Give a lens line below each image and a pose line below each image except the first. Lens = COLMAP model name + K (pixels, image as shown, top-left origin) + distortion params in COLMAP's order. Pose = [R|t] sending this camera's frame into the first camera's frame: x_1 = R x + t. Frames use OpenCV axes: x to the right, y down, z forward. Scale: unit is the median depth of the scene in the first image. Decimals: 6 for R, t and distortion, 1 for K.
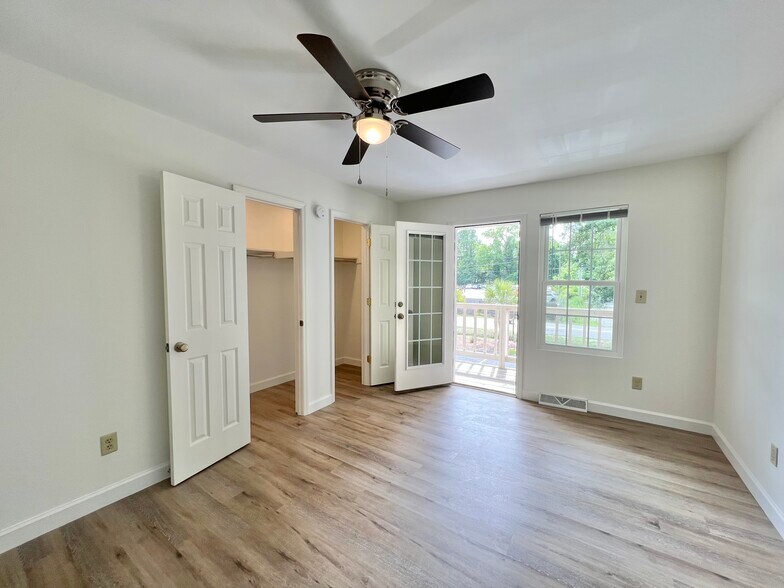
lens RADIAL K [[313.3, 0, 393.7], [0, 313.3, 295.4], [0, 0, 1]] dist [-0.001406, 0.000575]
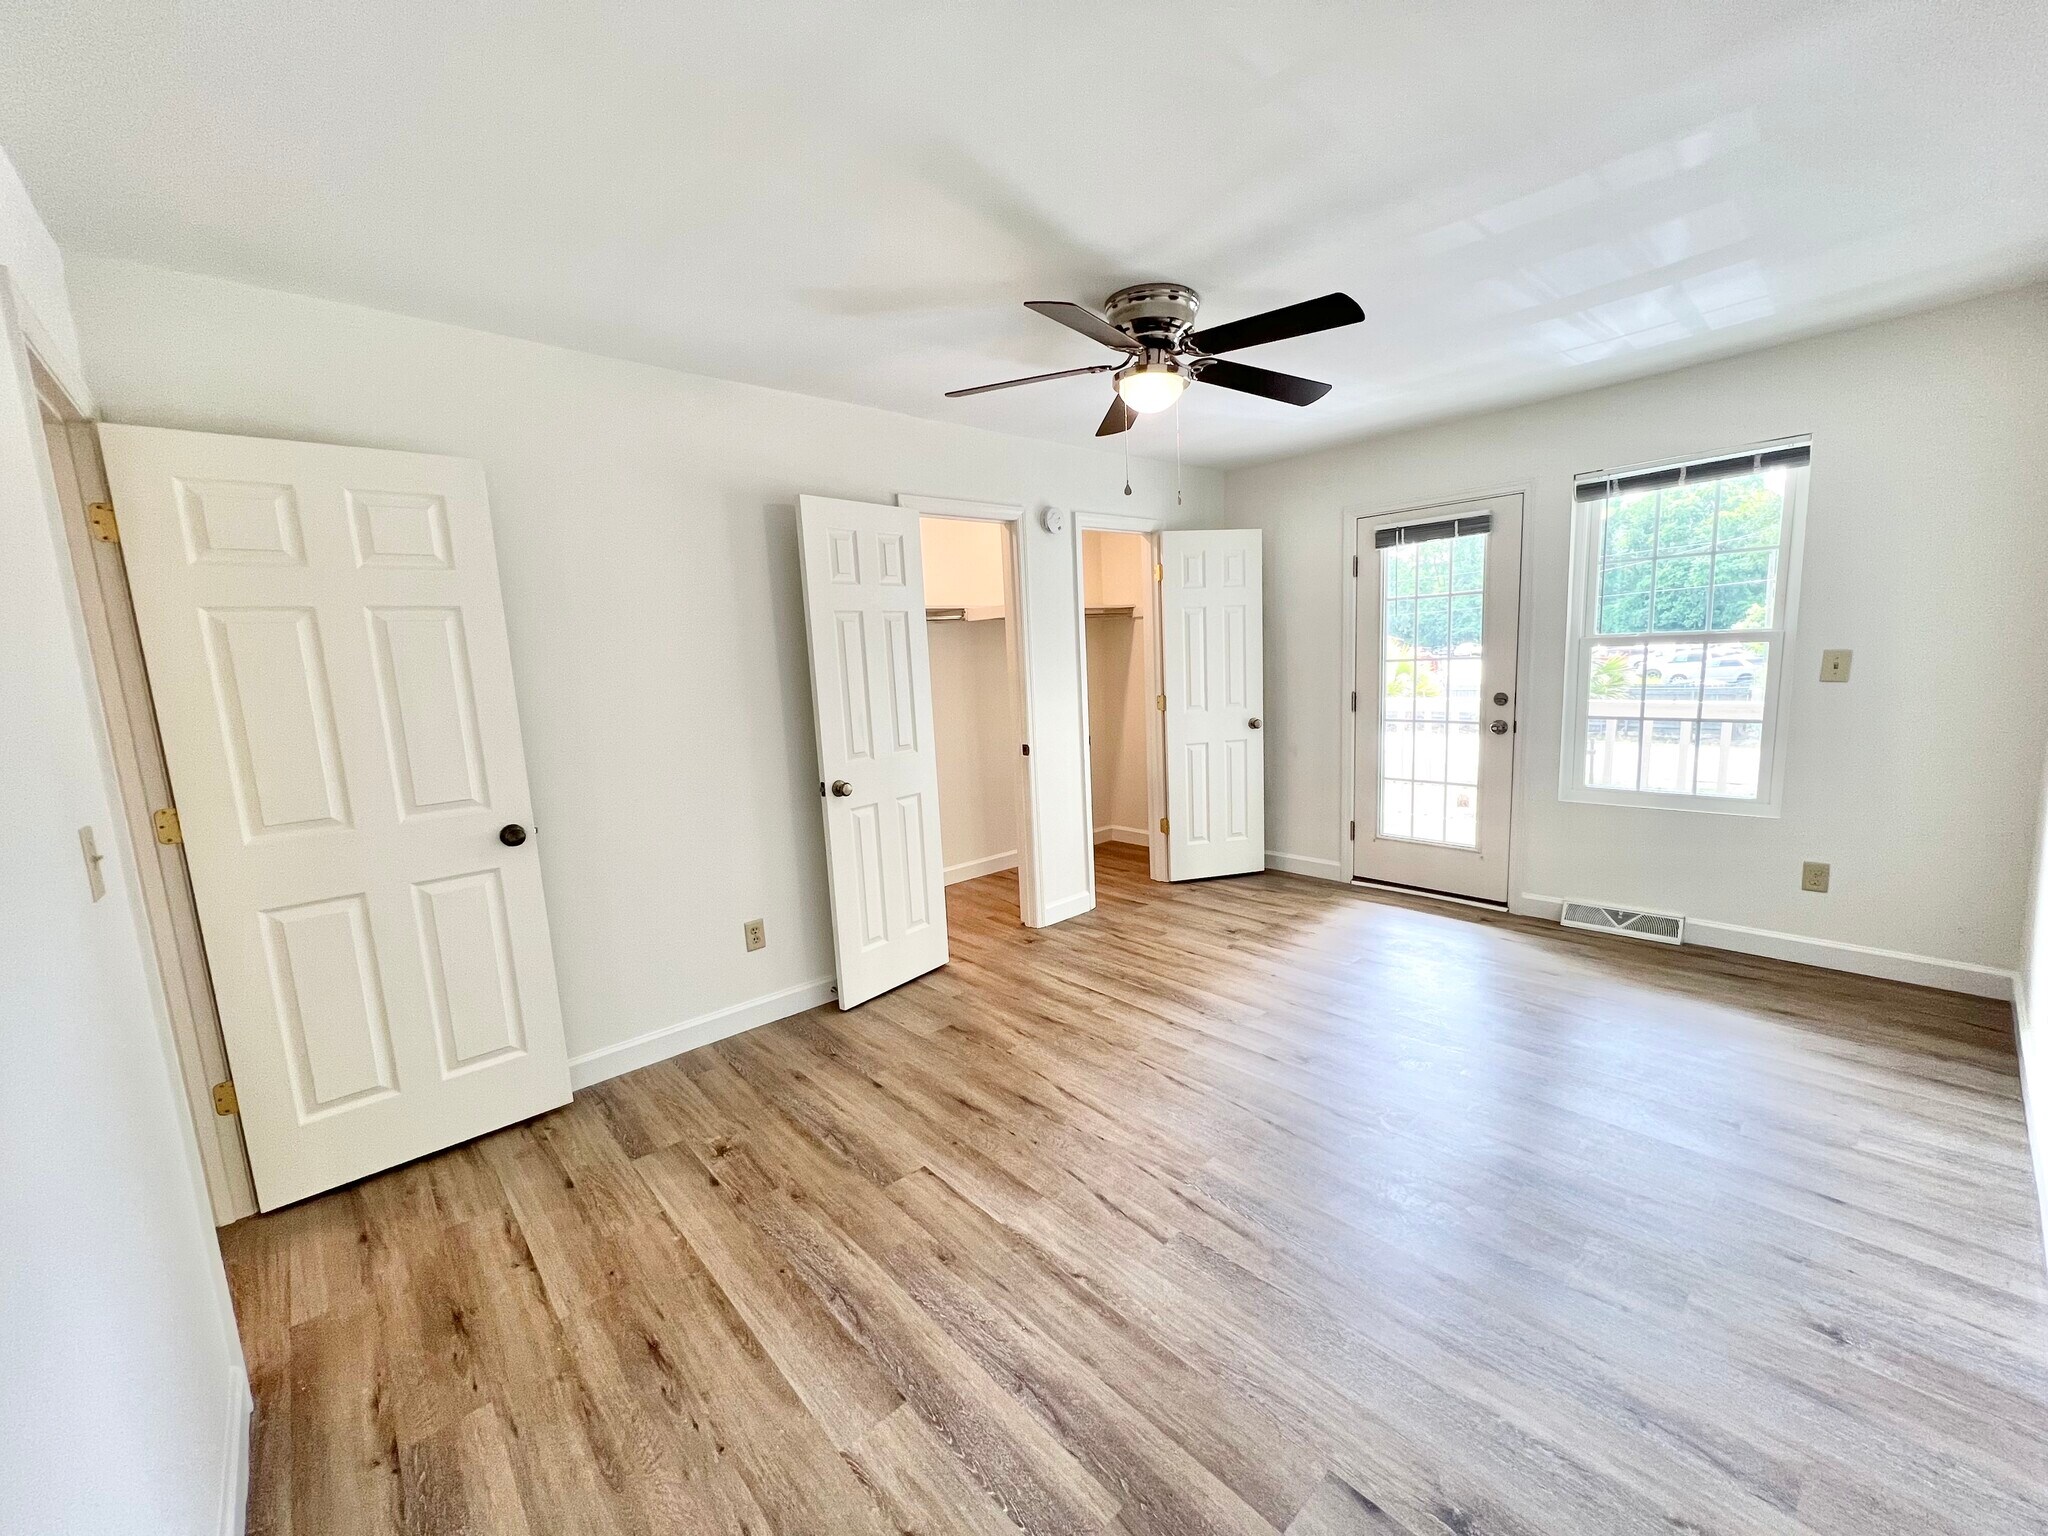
lens RADIAL K [[818.3, 0, 1029.3], [0, 818.3, 767.4], [0, 0, 1]] dist [-0.001406, 0.000575]
pose [[0.967202, -0.014883, -0.253573, 0.059229], [0.039156, 0.995086, 0.090948, -0.003420], [0.250973, -0.097893, 0.963031, -0.352741]]
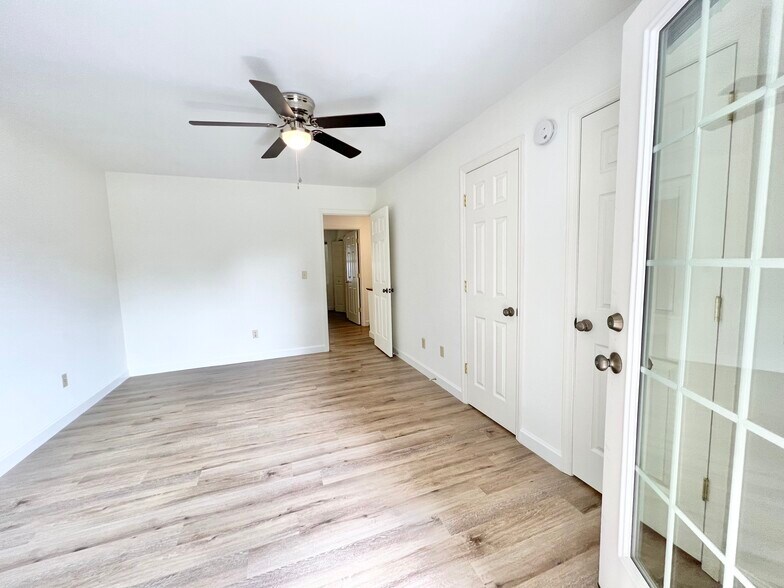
lens RADIAL K [[313.3, 0, 392.8], [0, 313.3, 298.4], [0, 0, 1]] dist [-0.001406, 0.000575]
pose [[-0.576342, 0.097678, -0.811350, 0.559094], [-0.021030, 0.990729, 0.134212, -0.039152], [0.816938, 0.094414, -0.568945, 1.465393]]
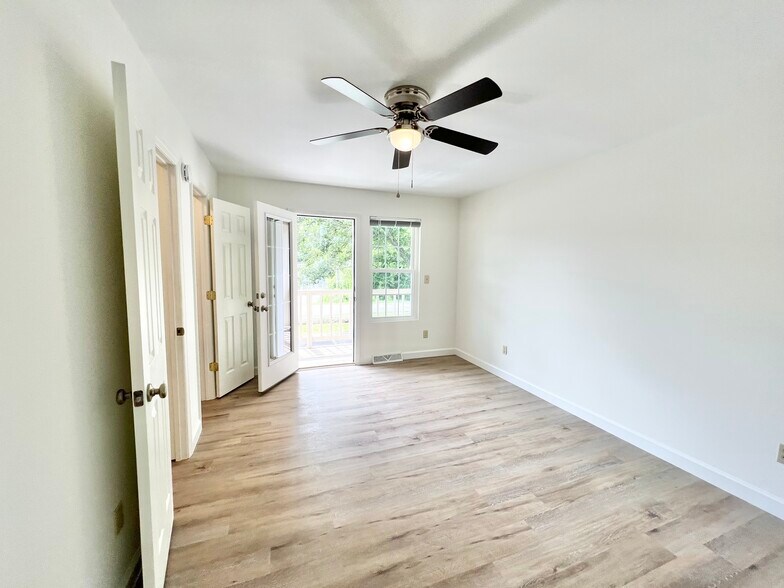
lens RADIAL K [[313.3, 0, 392.0], [0, 313.3, 295.2], [0, 0, 1]] dist [-0.001406, 0.000575]
pose [[0.583947, -0.069069, 0.808848, -0.727920], [0.028567, 0.997505, 0.064554, -0.029003], [-0.811289, -0.014590, 0.584464, 0.261079]]
